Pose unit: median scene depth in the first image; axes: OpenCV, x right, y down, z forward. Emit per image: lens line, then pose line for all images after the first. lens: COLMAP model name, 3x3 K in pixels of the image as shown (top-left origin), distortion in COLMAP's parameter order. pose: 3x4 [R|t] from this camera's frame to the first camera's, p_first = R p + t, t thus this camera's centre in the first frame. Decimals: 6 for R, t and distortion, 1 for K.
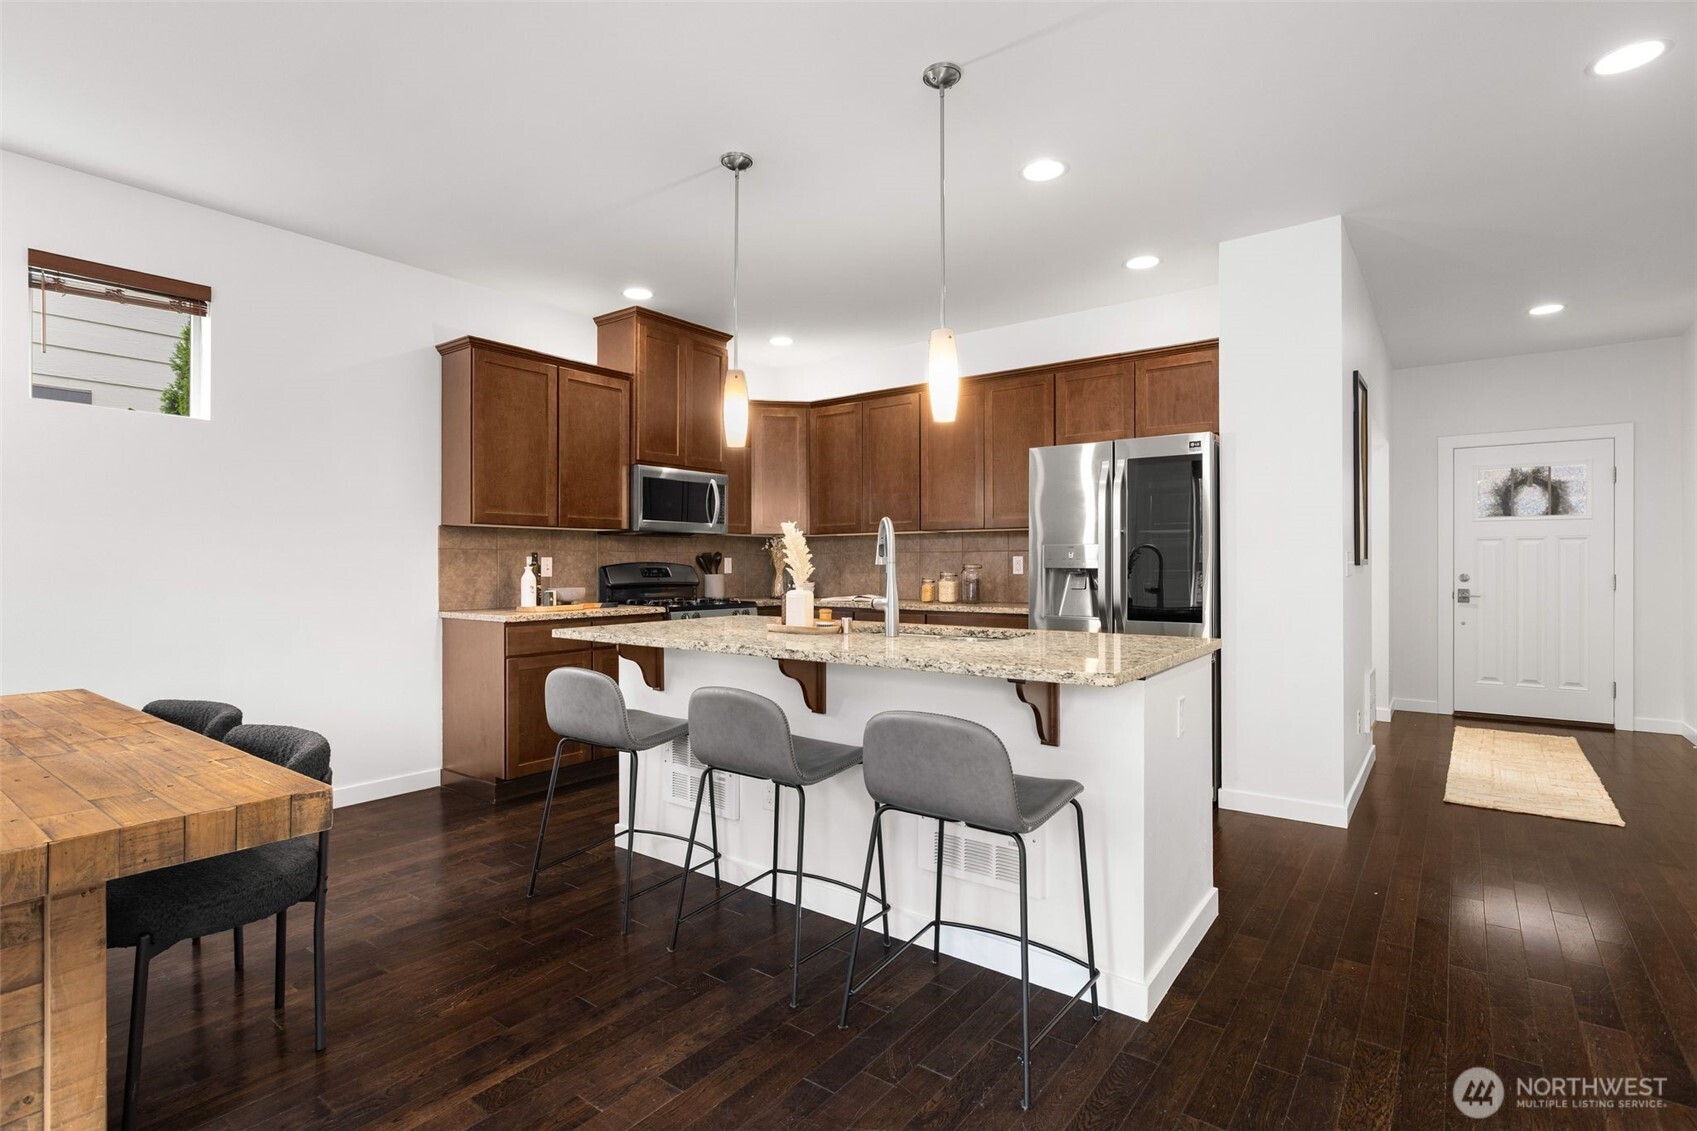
lens RADIAL K [[815.9, 0, 848.7], [0, 815.9, 562.0], [0, 0, 1]] dist [-0.012308, -0.000853]
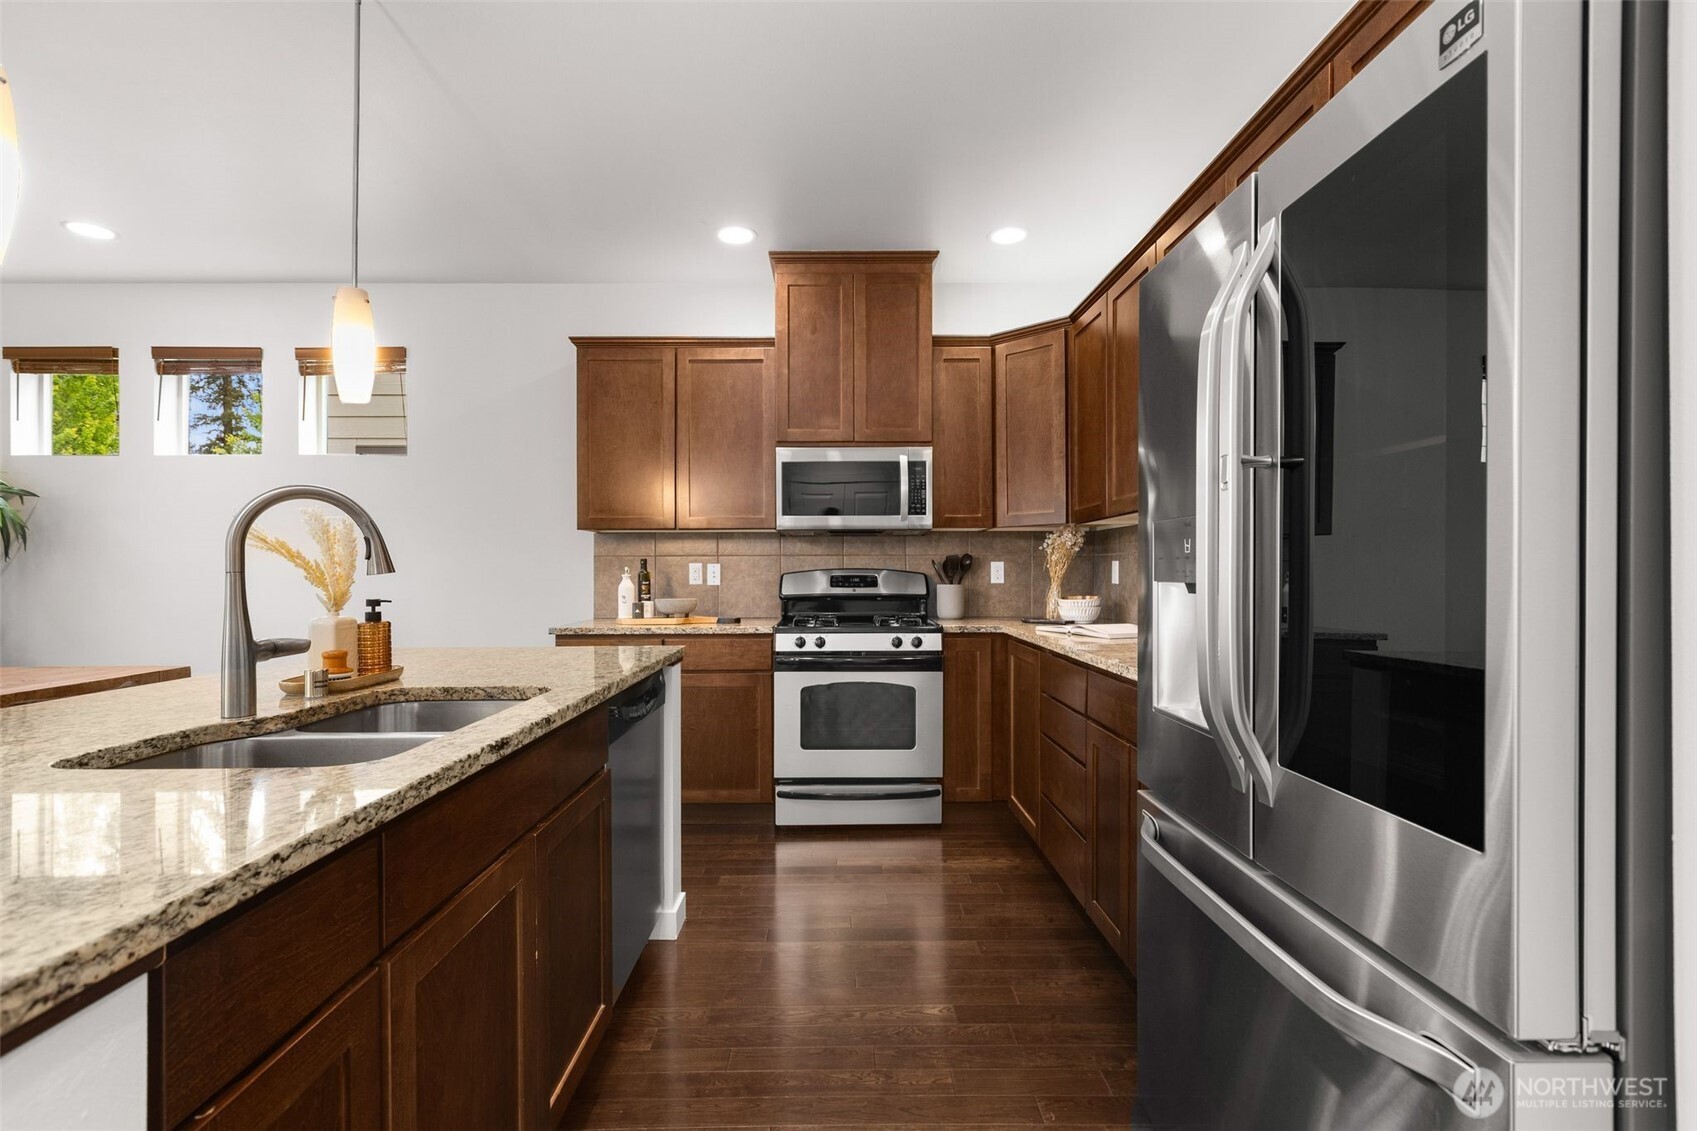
lens RADIAL K [[765.5, 0, 832.9], [0, 765.5, 568.2], [0, 0, 1]] dist [-0.003013, 0.002342]
pose [[0.601605, -0.003699, -0.798785, 0.400887], [0.005966, 0.999982, -0.000138, 0.000337], [0.798771, -0.004683, 0.601617, 0.616953]]
